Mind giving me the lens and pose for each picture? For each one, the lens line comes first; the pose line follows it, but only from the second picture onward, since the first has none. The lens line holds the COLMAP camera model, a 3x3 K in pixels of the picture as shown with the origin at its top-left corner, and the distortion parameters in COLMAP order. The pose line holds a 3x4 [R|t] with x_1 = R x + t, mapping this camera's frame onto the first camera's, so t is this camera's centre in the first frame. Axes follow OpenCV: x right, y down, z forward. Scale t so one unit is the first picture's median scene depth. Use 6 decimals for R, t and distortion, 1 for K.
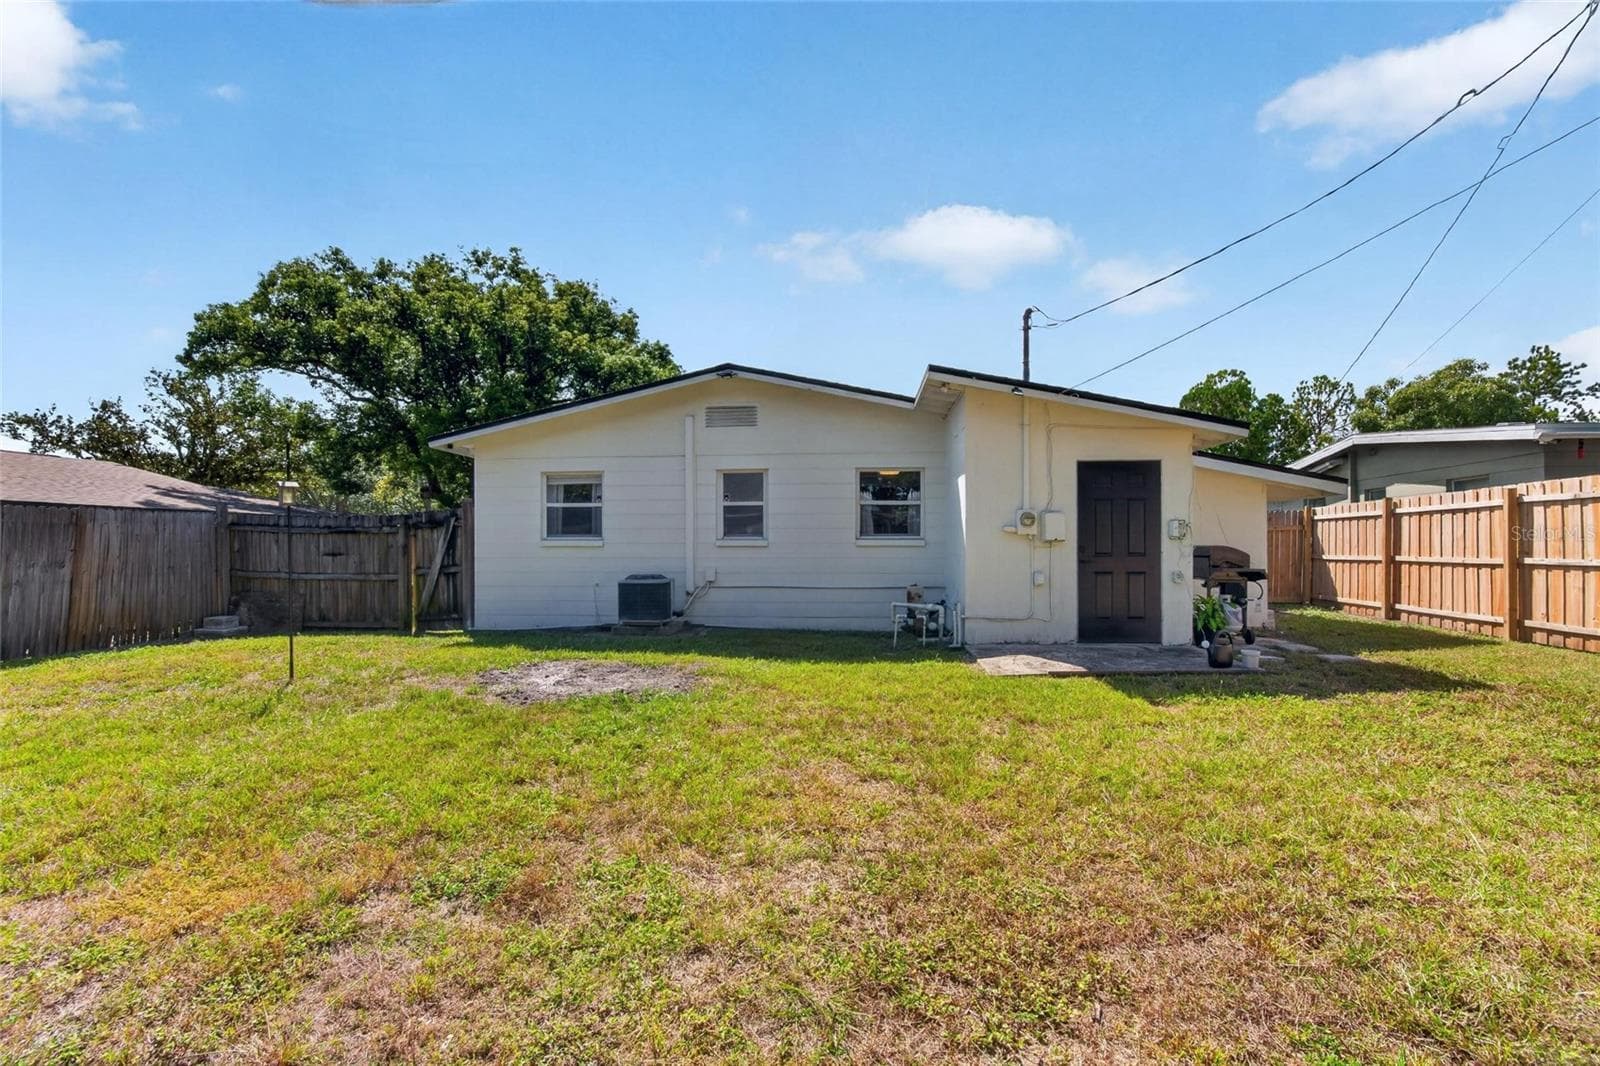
lens RADIAL K [[709.7, 0, 787.9], [0, 709.7, 544.1], [0, 0, 1]] dist [-0.022644, 0.000949]
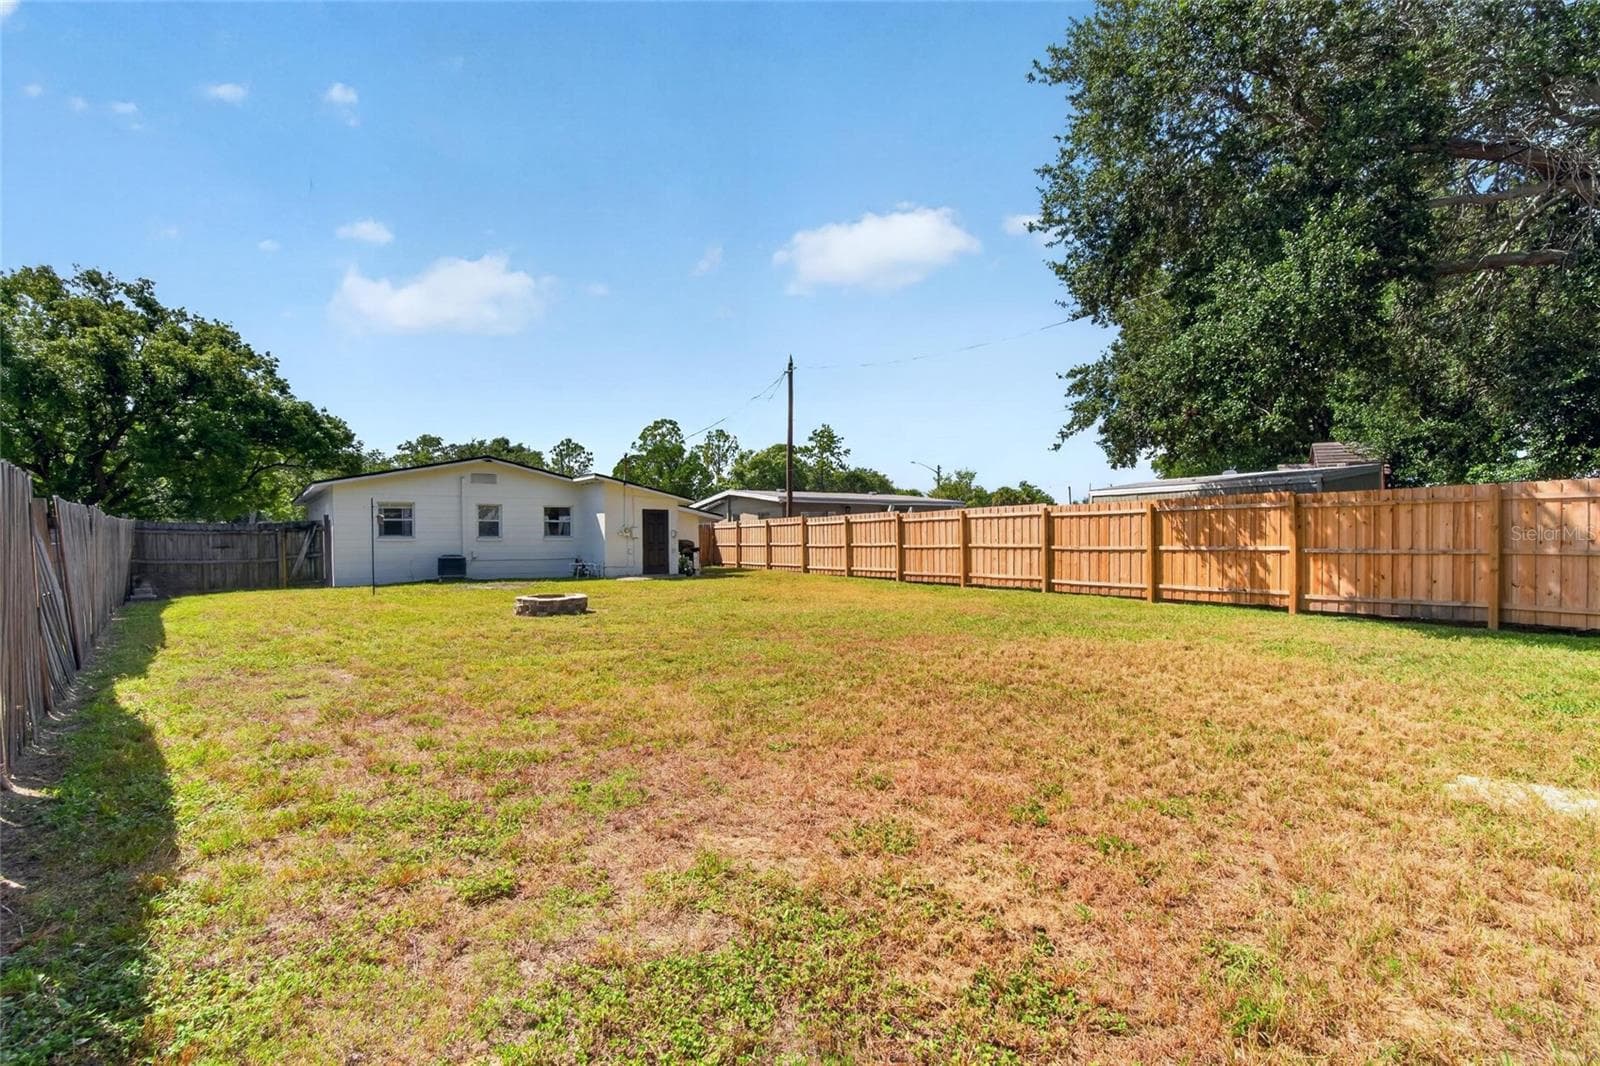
lens RADIAL K [[731.9, 0, 800.0], [0, 731.9, 533.0], [0, 0, 1]] dist [-0.044504, 0.014256]
pose [[0.727650, 0.001739, 0.685946, -0.837394], [0.006330, 0.999937, -0.009250, 0.005436], [-0.685919, 0.011072, 0.727593, -1.139029]]
